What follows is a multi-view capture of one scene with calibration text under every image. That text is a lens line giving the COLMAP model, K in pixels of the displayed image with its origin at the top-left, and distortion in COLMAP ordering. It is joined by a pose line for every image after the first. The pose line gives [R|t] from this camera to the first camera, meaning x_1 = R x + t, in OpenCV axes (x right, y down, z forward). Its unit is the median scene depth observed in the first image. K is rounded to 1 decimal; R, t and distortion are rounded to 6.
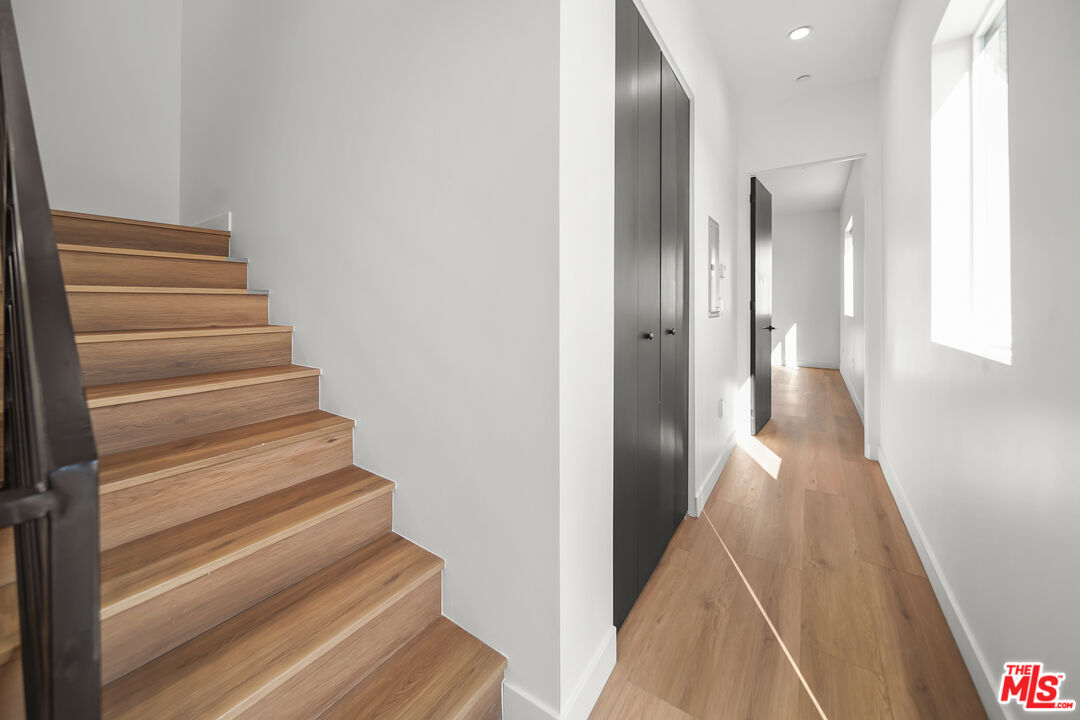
lens RADIAL K [[426.3, 0, 540.4], [0, 426.3, 302.4], [0, 0, 1]] dist [-0.000189, 0.000049]
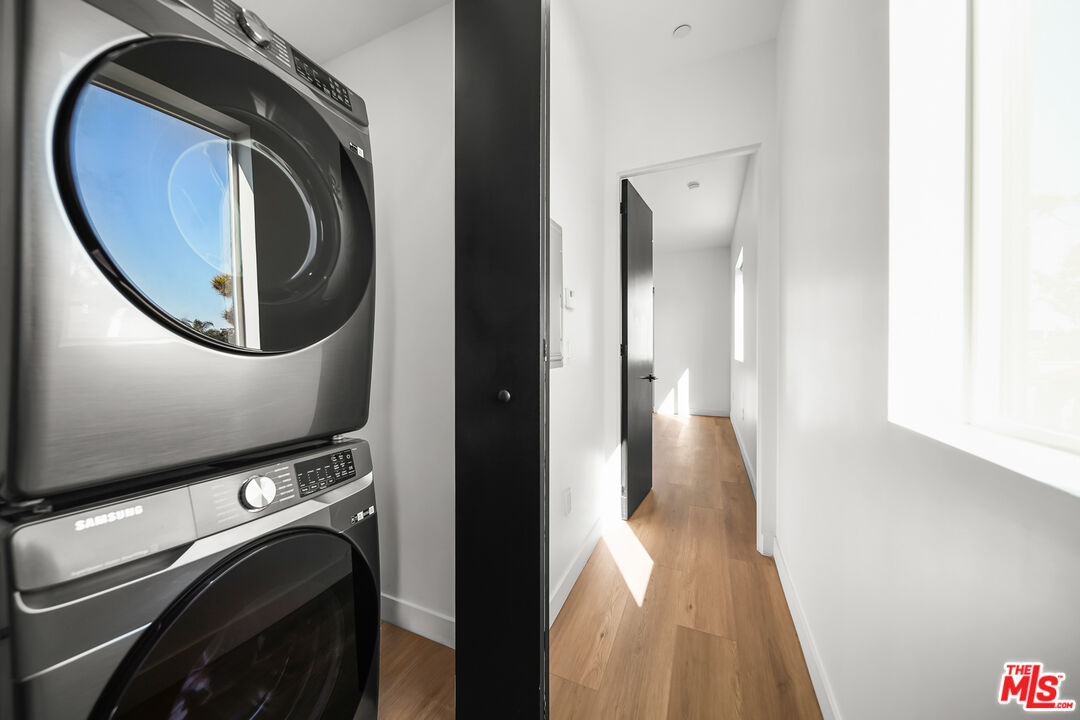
lens RADIAL K [[404.8, 0, 541.3], [0, 404.8, 348.9], [0, 0, 1]] dist [-0.000808, -0.000126]
pose [[0.985510, -0.001672, 0.169612, 0.230043], [0.000744, 0.999984, 0.005532, 0.002341], [-0.169619, -0.005326, 0.985495, 0.314371]]
